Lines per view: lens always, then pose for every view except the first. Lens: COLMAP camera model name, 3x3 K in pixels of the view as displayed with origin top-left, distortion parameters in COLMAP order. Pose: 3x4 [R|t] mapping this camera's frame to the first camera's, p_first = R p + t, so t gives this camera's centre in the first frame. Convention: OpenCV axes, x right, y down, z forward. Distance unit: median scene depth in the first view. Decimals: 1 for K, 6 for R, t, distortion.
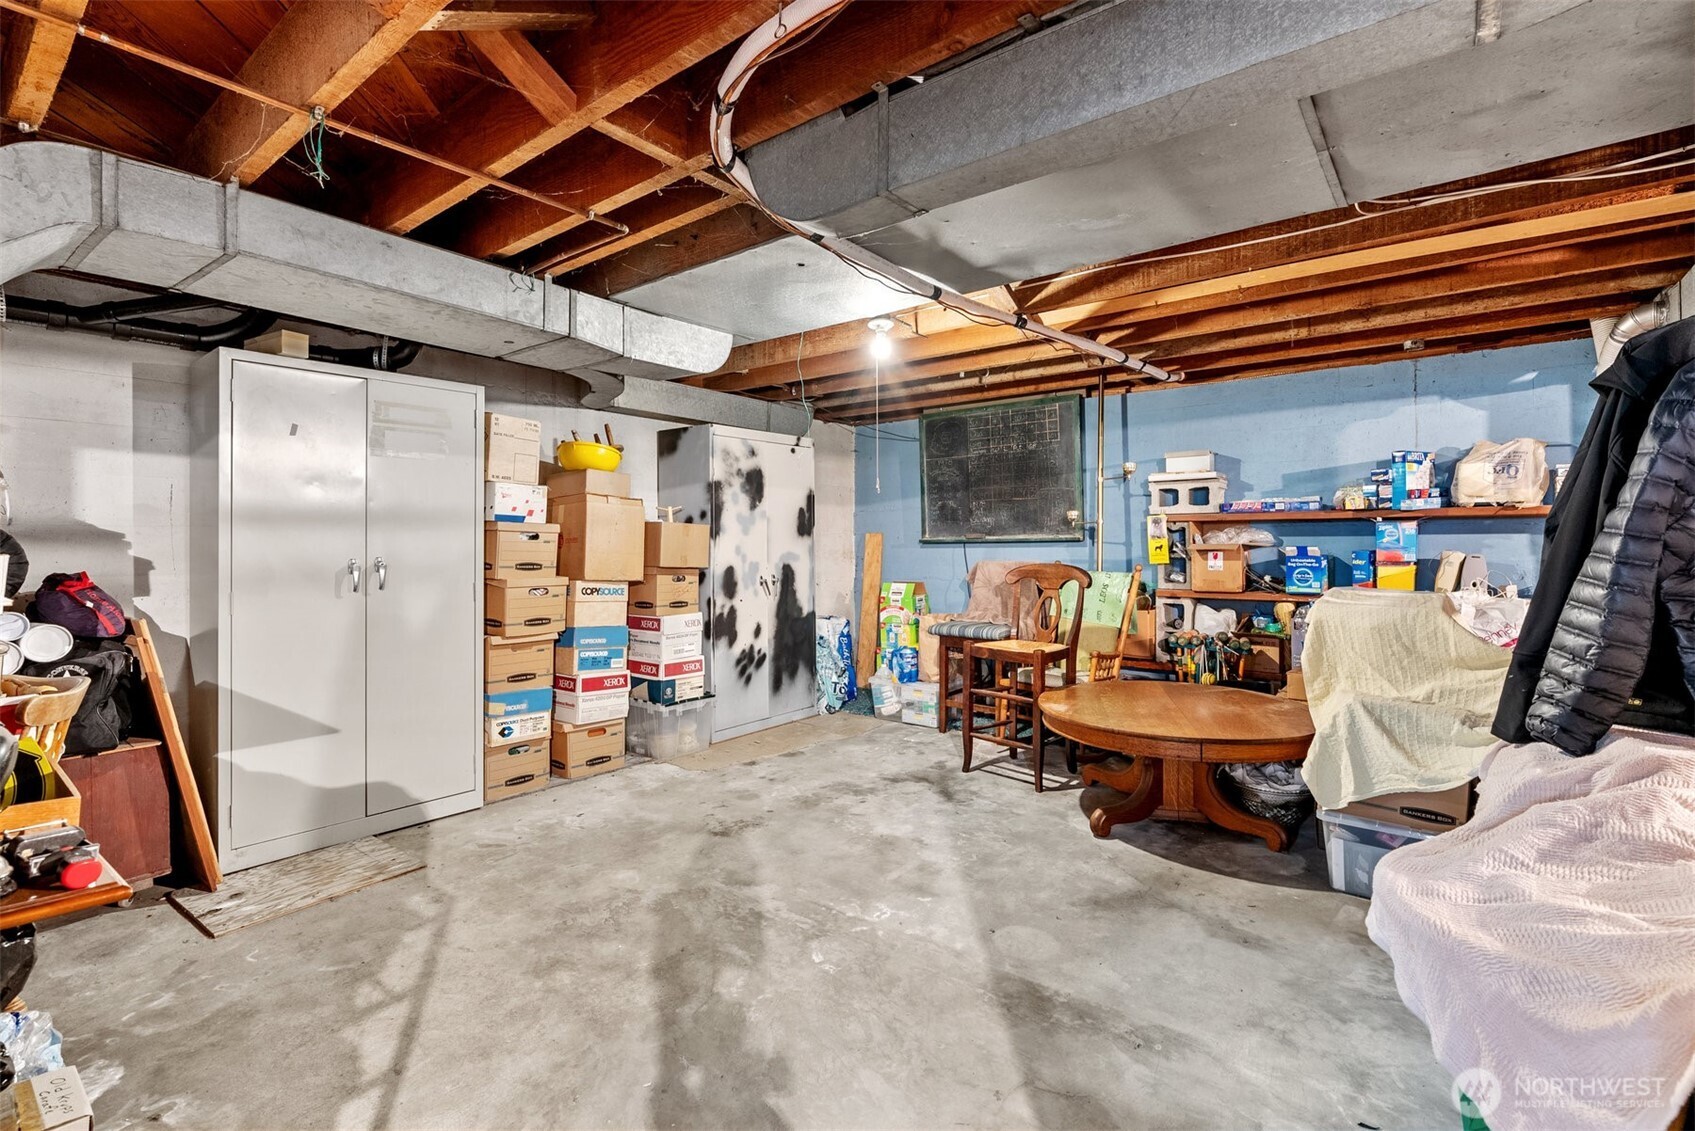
lens RADIAL K [[774.6, 0, 847.5], [0, 774.6, 542.8], [0, 0, 1]] dist [-0.004449, 0.000240]
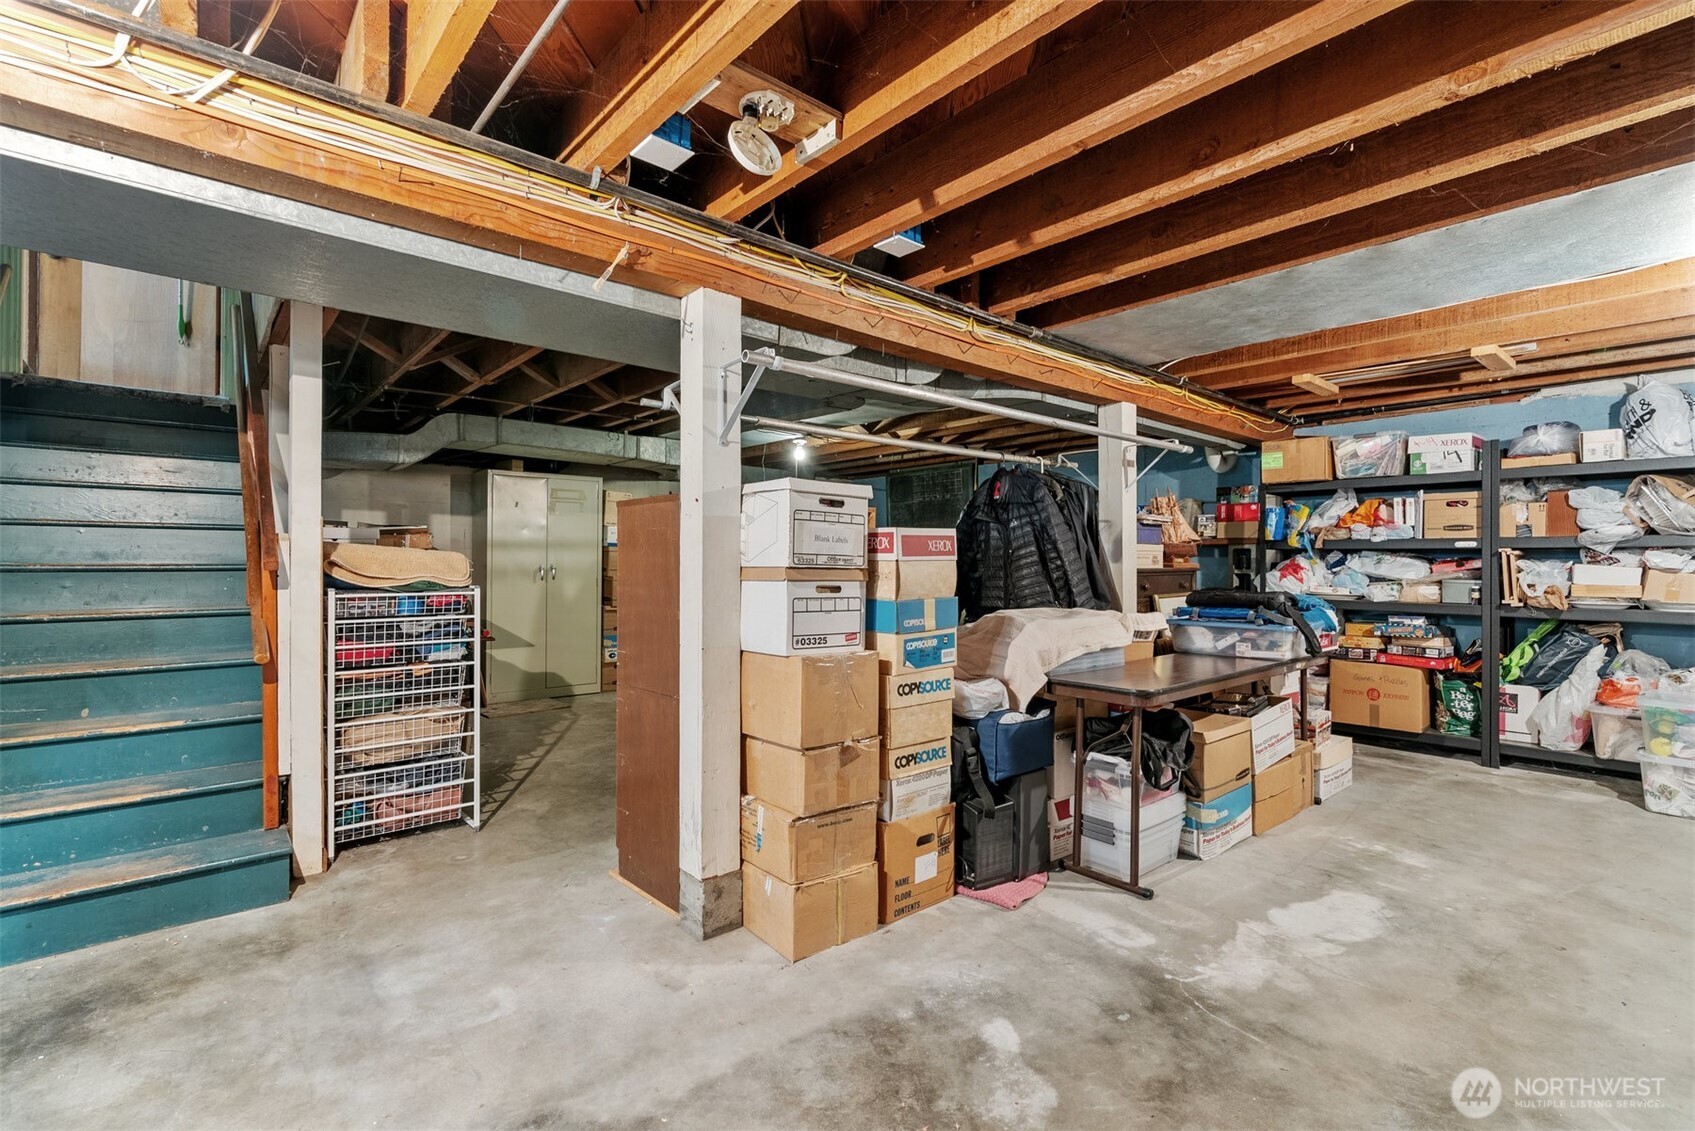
lens RADIAL K [[774.6, 0, 848.4], [0, 774.6, 563.3], [0, 0, 1]] dist [-0.004449, 0.000240]
pose [[0.982845, 0.008653, -0.184229, 0.567112], [-0.007949, 0.999958, 0.004559, 0.001386], [0.184261, -0.003016, 0.982873, -0.911526]]
